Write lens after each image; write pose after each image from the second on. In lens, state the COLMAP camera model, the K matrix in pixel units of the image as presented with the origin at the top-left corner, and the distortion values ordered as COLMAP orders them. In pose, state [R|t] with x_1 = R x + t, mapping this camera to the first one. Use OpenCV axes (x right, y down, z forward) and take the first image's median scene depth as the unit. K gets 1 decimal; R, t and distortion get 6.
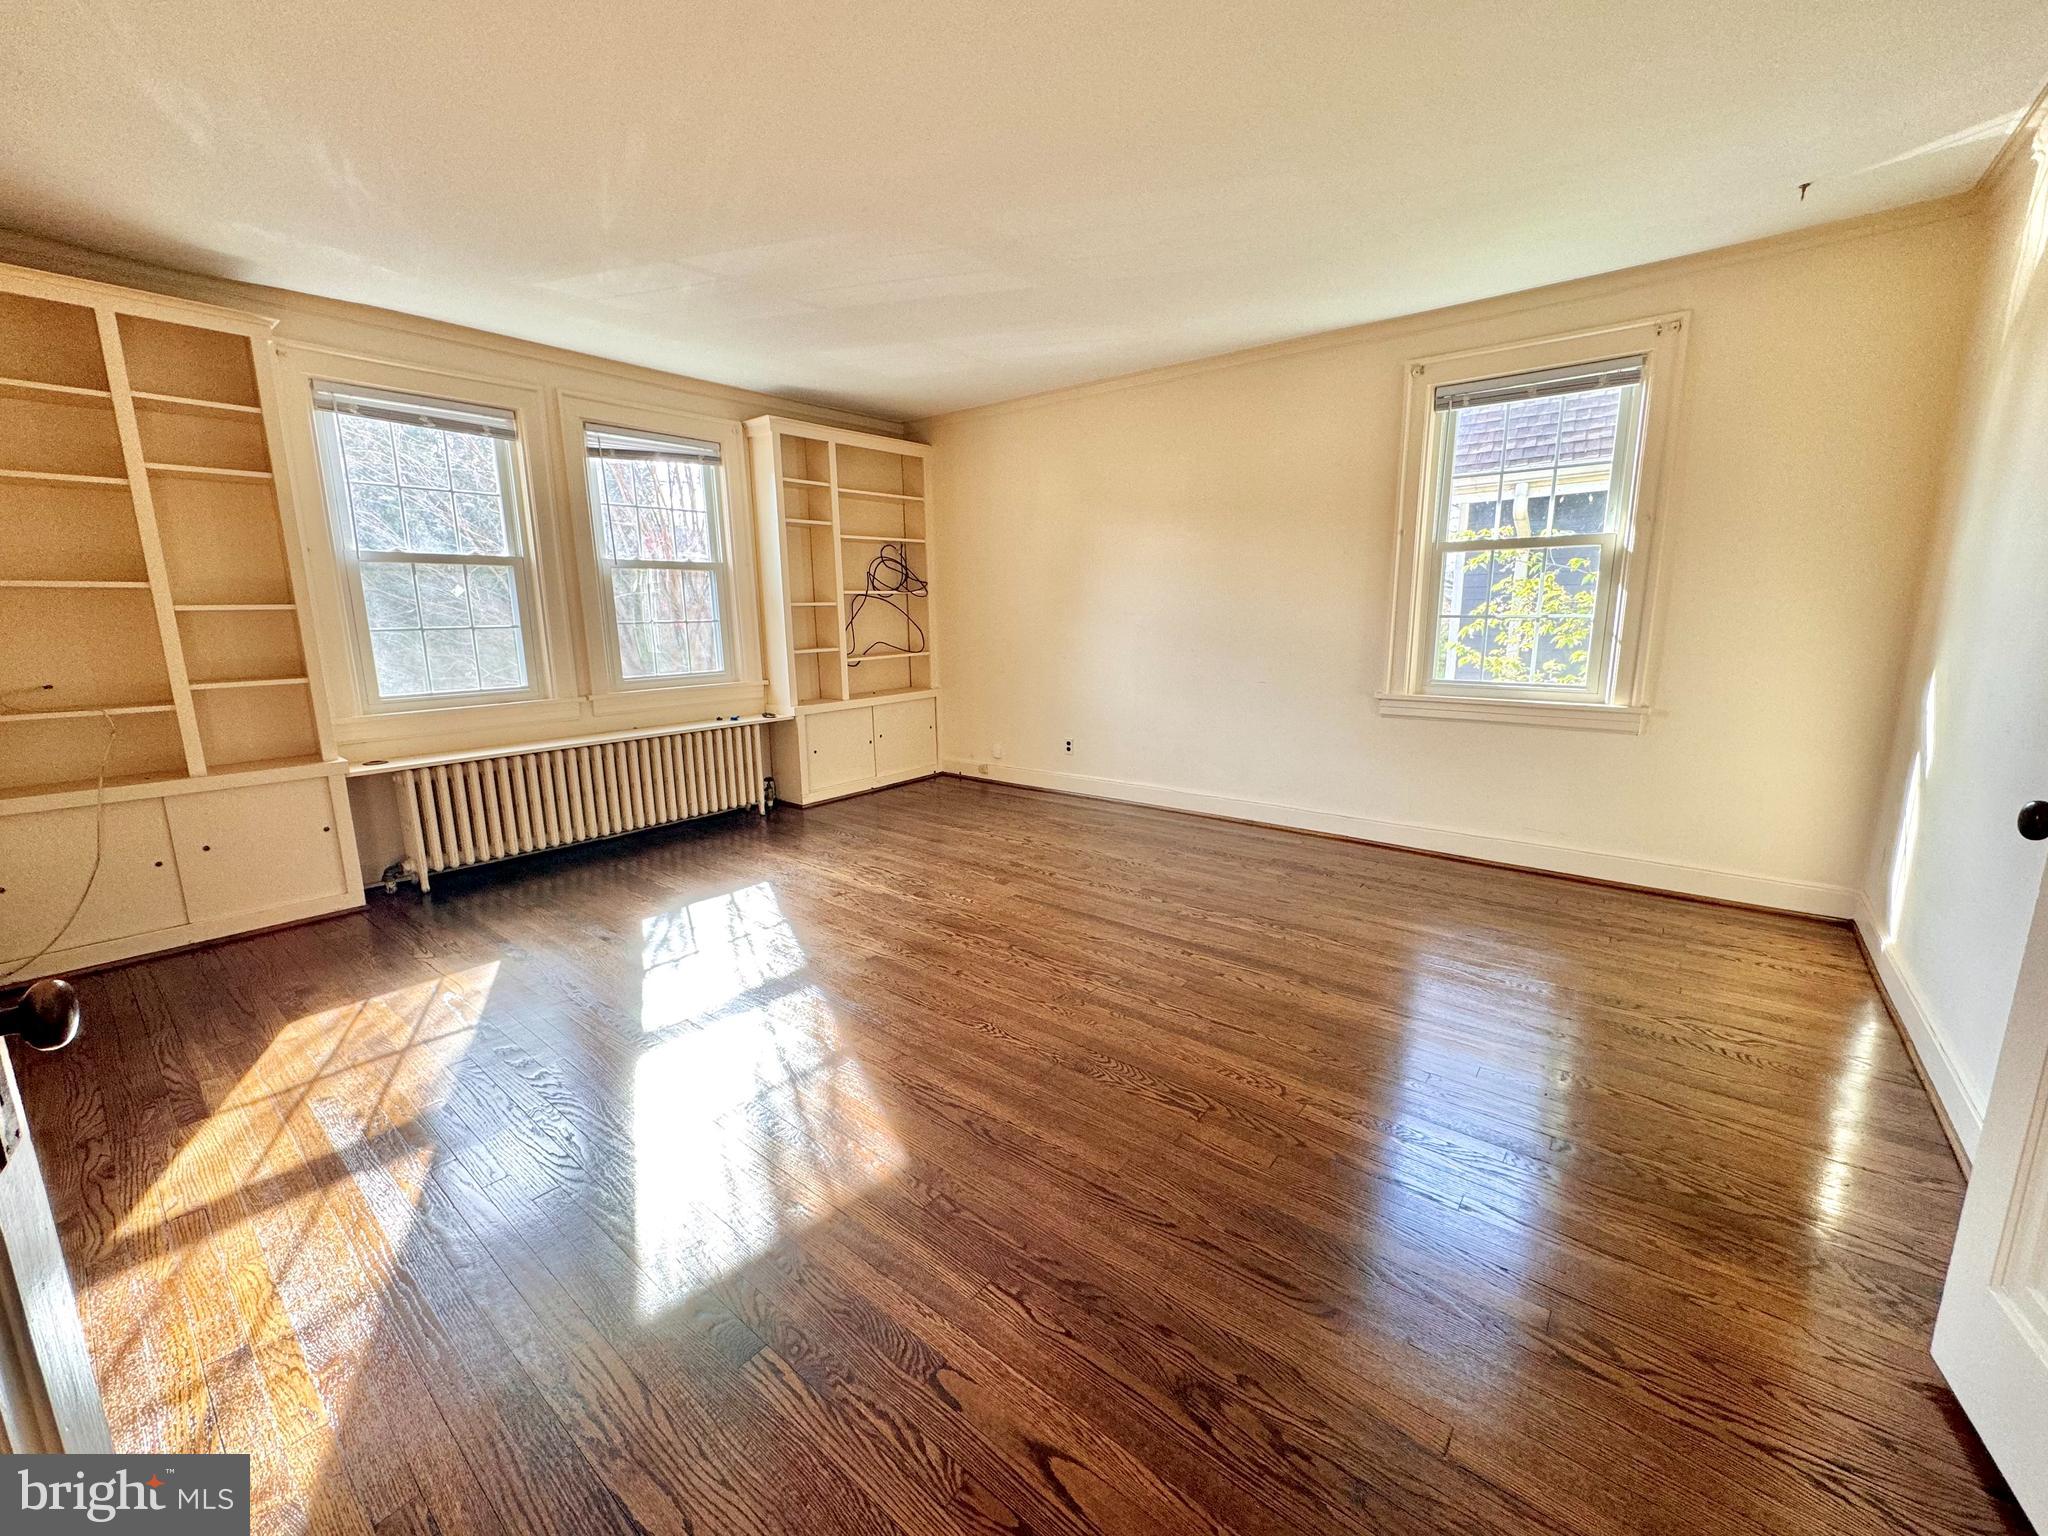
lens RADIAL K [[814.9, 0, 1022.3], [0, 814.9, 766.4], [0, 0, 1]] dist [-0.000555, 0.000064]
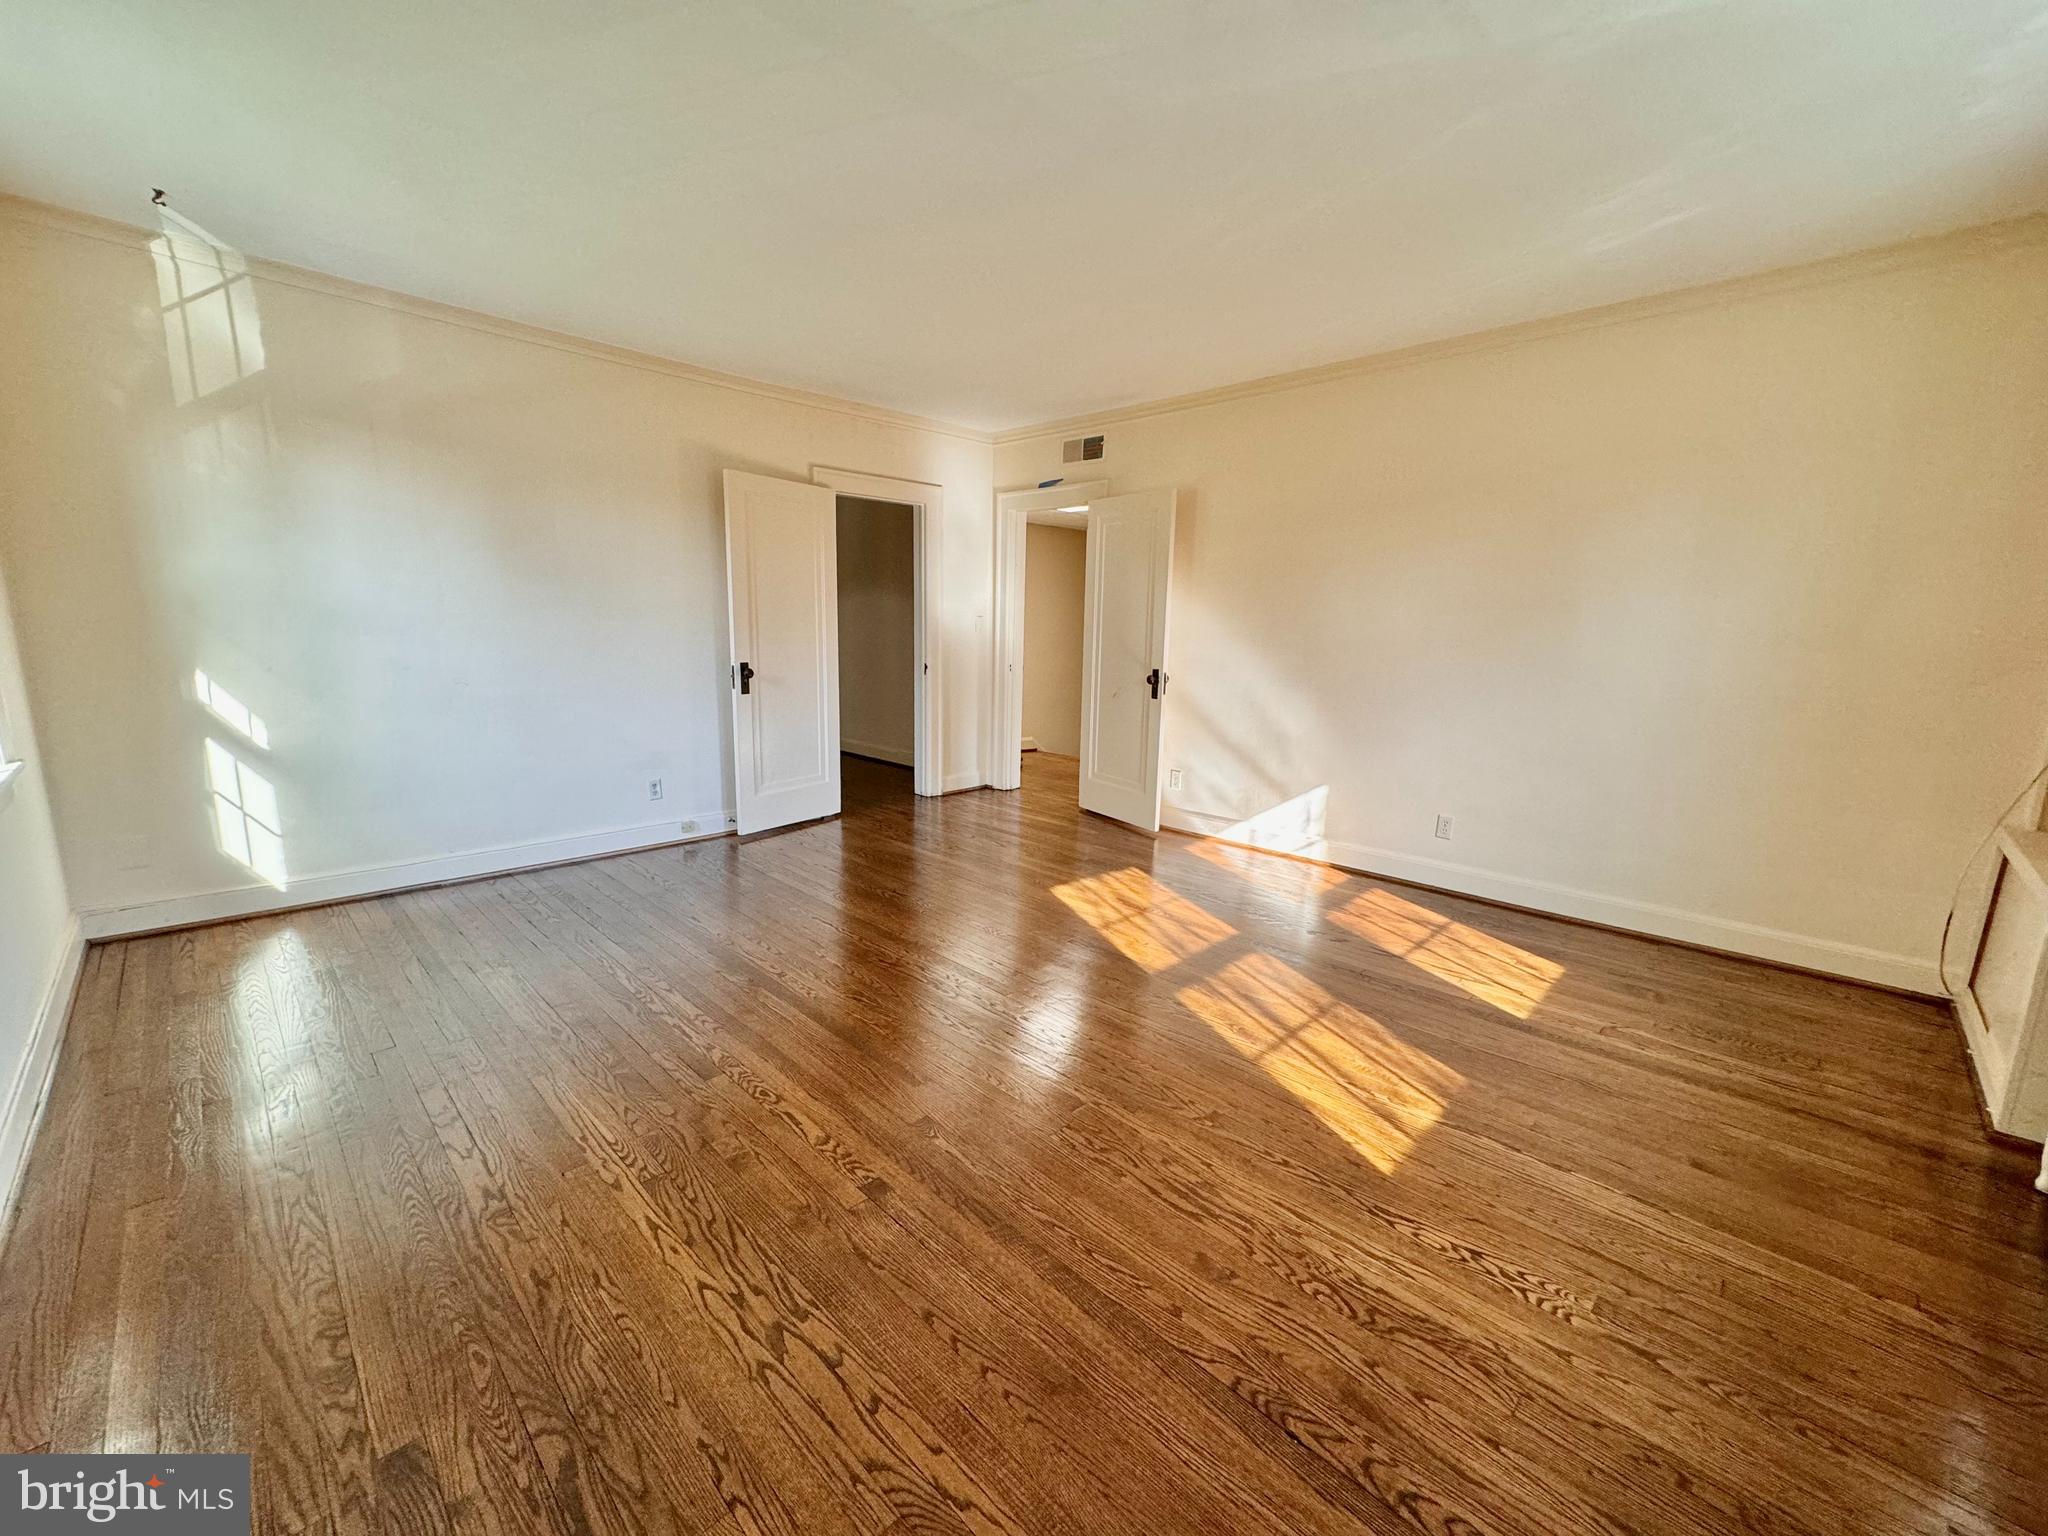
lens RADIAL K [[814.9, 0, 1032.2], [0, 814.9, 768.2], [0, 0, 1]] dist [-0.000555, 0.000064]
pose [[-0.995879, -0.023958, 0.087469, -0.121785], [0.009646, 0.931021, 0.364838, -0.247696], [-0.090176, 0.364178, -0.926953, 1.255730]]
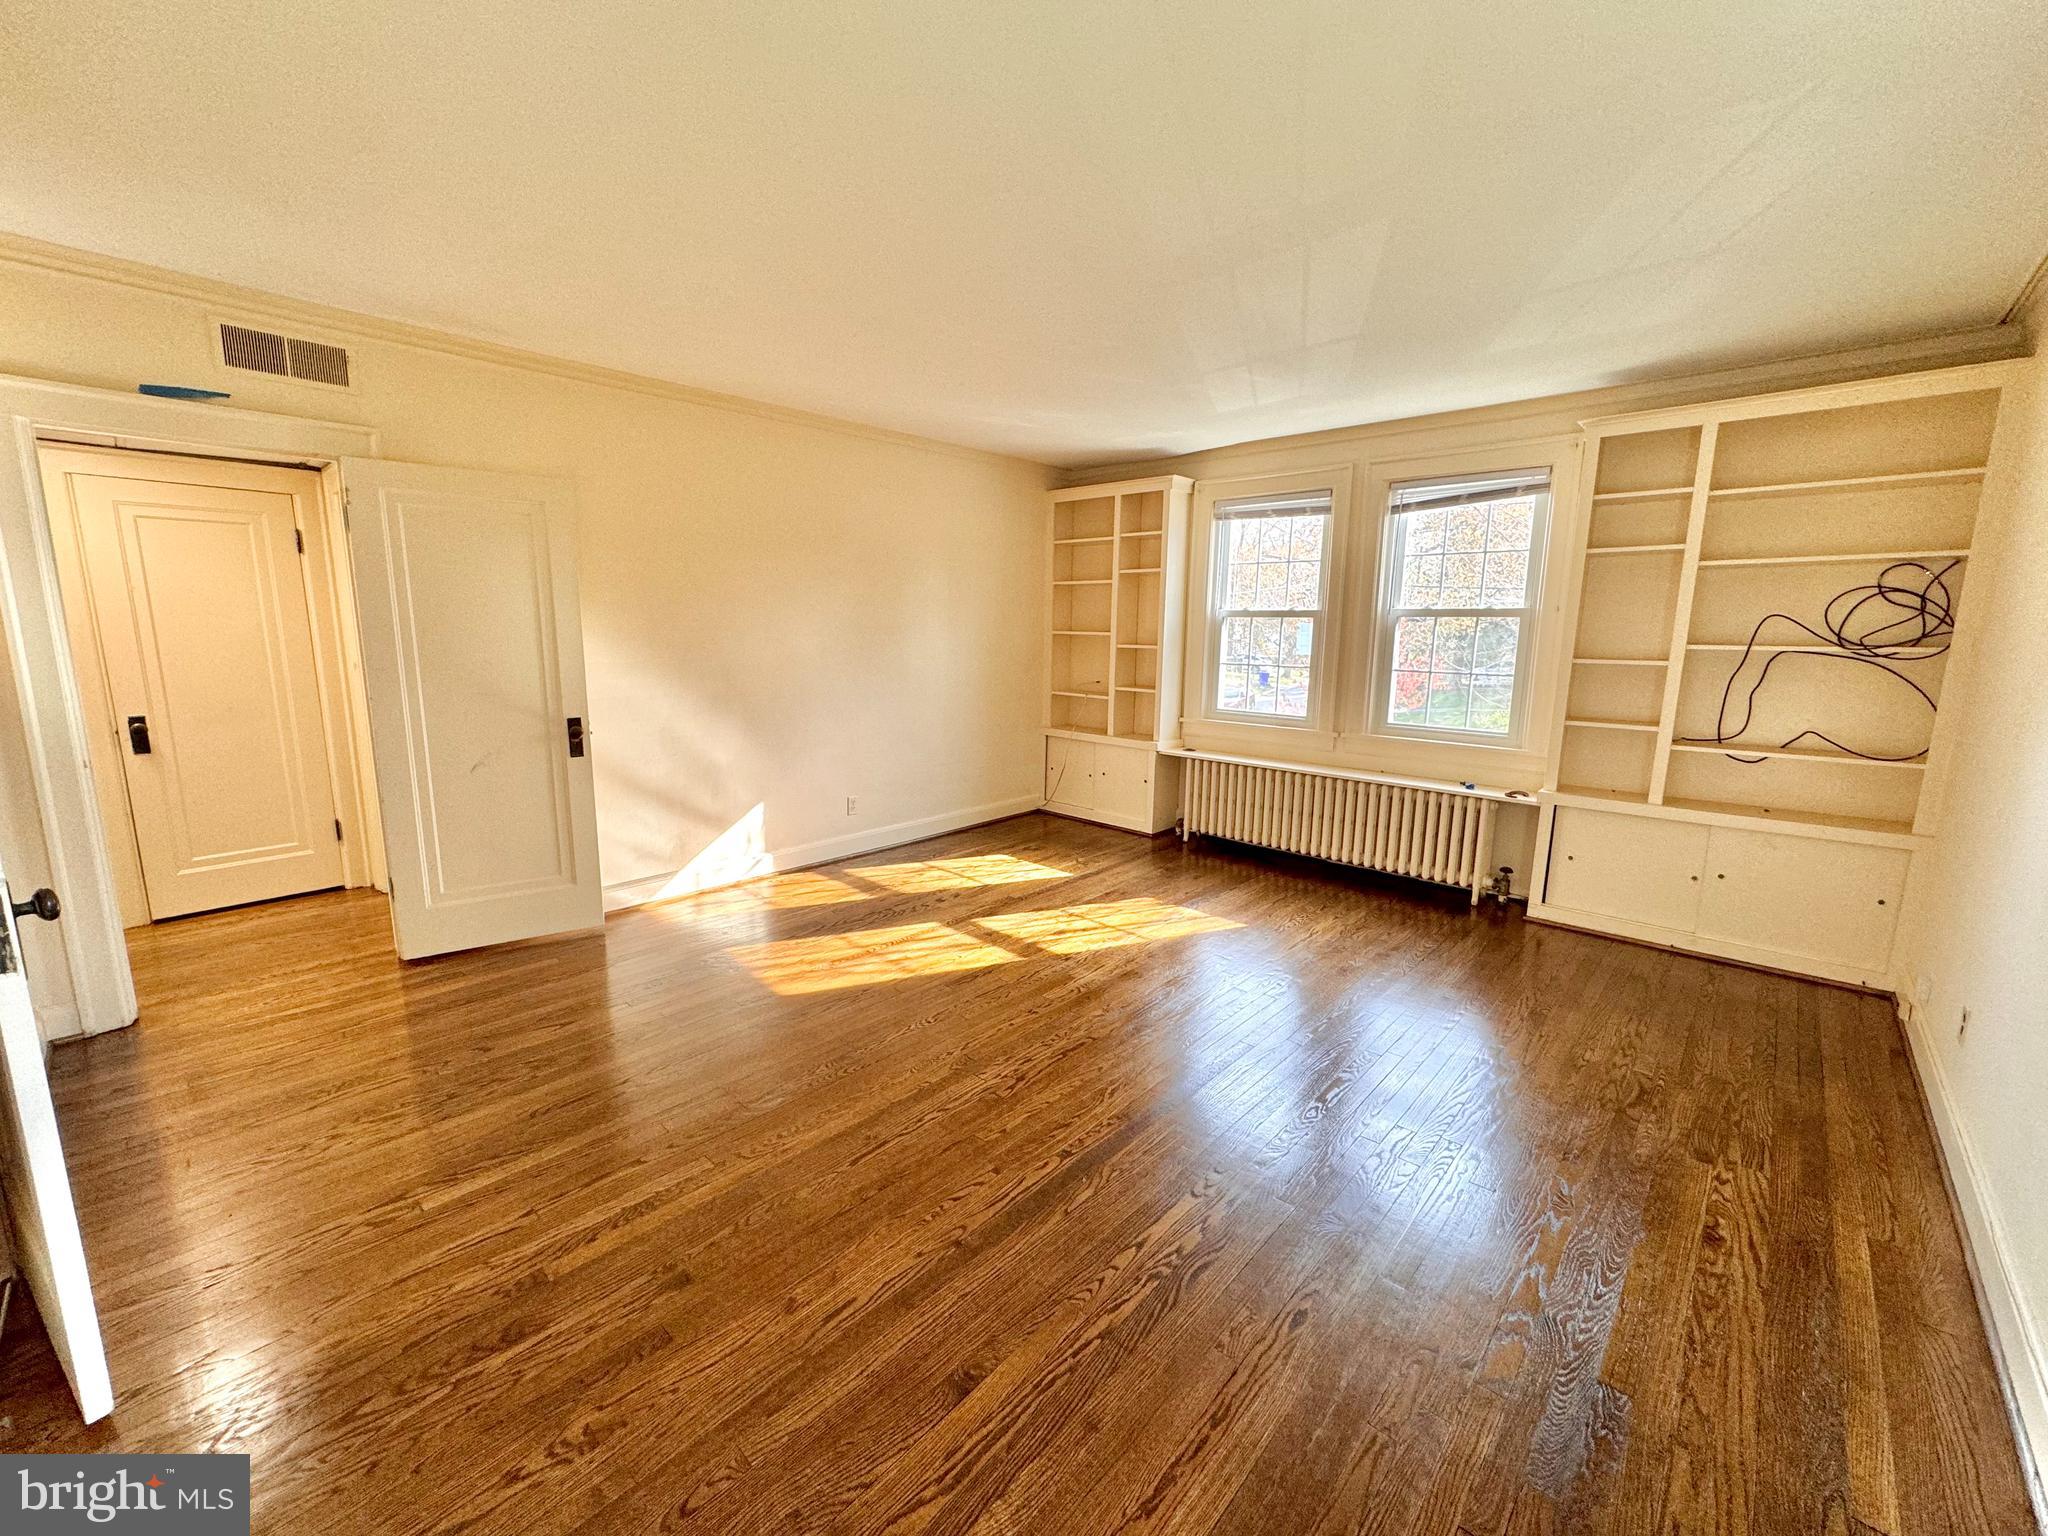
lens RADIAL K [[814.9, 0, 1019.9], [0, 814.9, 760.0], [0, 0, 1]] dist [-0.000555, 0.000064]
pose [[-0.070942, 0.173357, -0.982301, 0.612796], [-0.204409, 0.961356, 0.184424, -0.171575], [0.976311, 0.213875, -0.032765, 0.639461]]
